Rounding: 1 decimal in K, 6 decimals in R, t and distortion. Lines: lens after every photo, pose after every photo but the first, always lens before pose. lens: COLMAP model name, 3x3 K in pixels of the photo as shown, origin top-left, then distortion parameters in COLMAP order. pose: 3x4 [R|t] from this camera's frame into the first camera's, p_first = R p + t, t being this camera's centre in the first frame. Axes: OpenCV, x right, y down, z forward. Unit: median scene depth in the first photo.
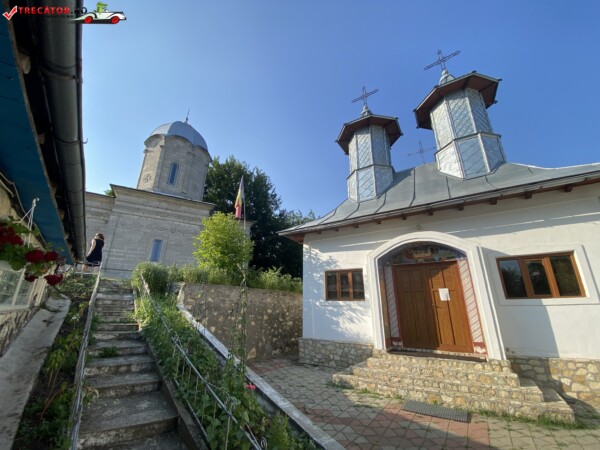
lens RADIAL K [[243.5, 0, 299.5], [0, 243.5, 225.5], [0, 0, 1]] dist [0.025406, -0.023300]
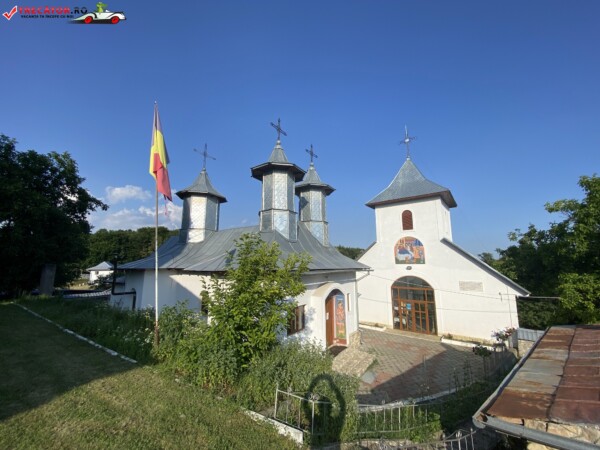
lens RADIAL K [[243.5, 0, 299.5], [0, 243.5, 225.5], [0, 0, 1]] dist [0.025406, -0.023300]
pose [[0.008795, 0.145633, 0.989300, -1.110044], [-0.328371, 0.934894, -0.134705, -0.034070], [-0.944508, -0.323673, 0.056044, 1.089902]]
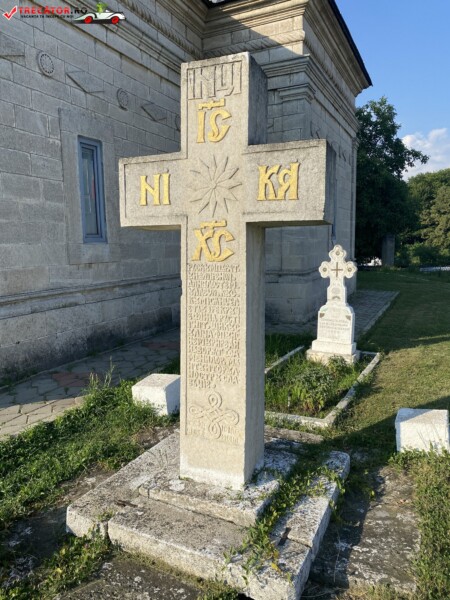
lens RADIAL K [[458.1, 0, 225.0], [0, 458.1, 300.0], [0, 0, 1]] dist [0.024616, -0.014647]
pose [[0.810659, -0.097470, 0.577349, -2.296902], [-0.171856, 0.903009, 0.393752, -0.050834], [-0.559730, -0.418420, 0.715281, 1.017200]]
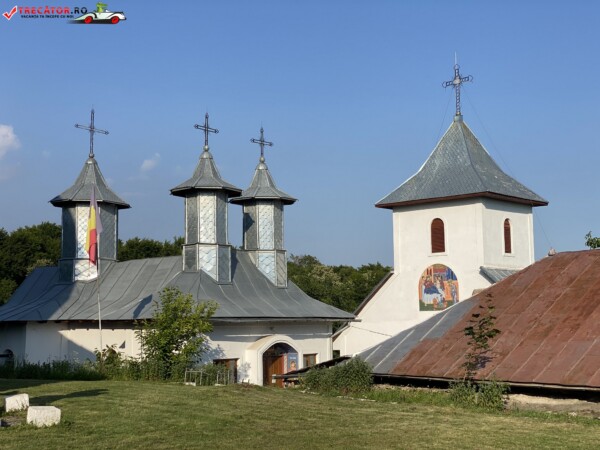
lens RADIAL K [[896.1, 0, 300.7], [0, 896.1, 216.2], [0, 0, 1]] dist [0.067163, 0.029504]
pose [[0.068519, 0.103470, 0.992270, -3.864330], [-0.317658, 0.945105, -0.076616, -0.214893], [-0.945727, -0.309952, 0.097626, 0.523266]]
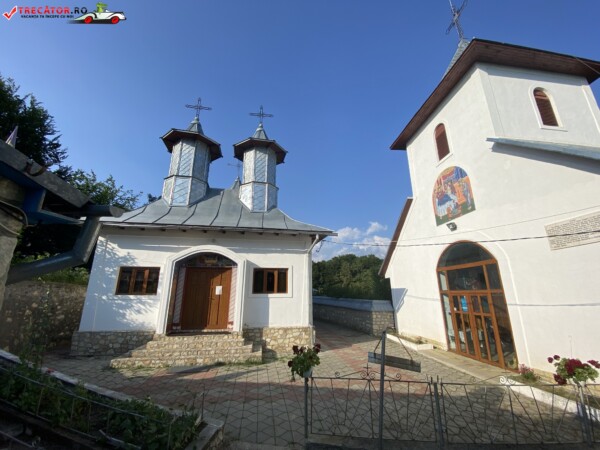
lens RADIAL K [[243.5, 0, 299.5], [0, 243.5, 225.5], [0, 0, 1]] dist [0.025406, -0.023300]
pose [[0.727272, 0.169843, 0.665003, -0.069615], [-0.213605, 0.976791, -0.015868, -0.141307], [-0.652264, -0.130508, 0.746672, -0.276075]]
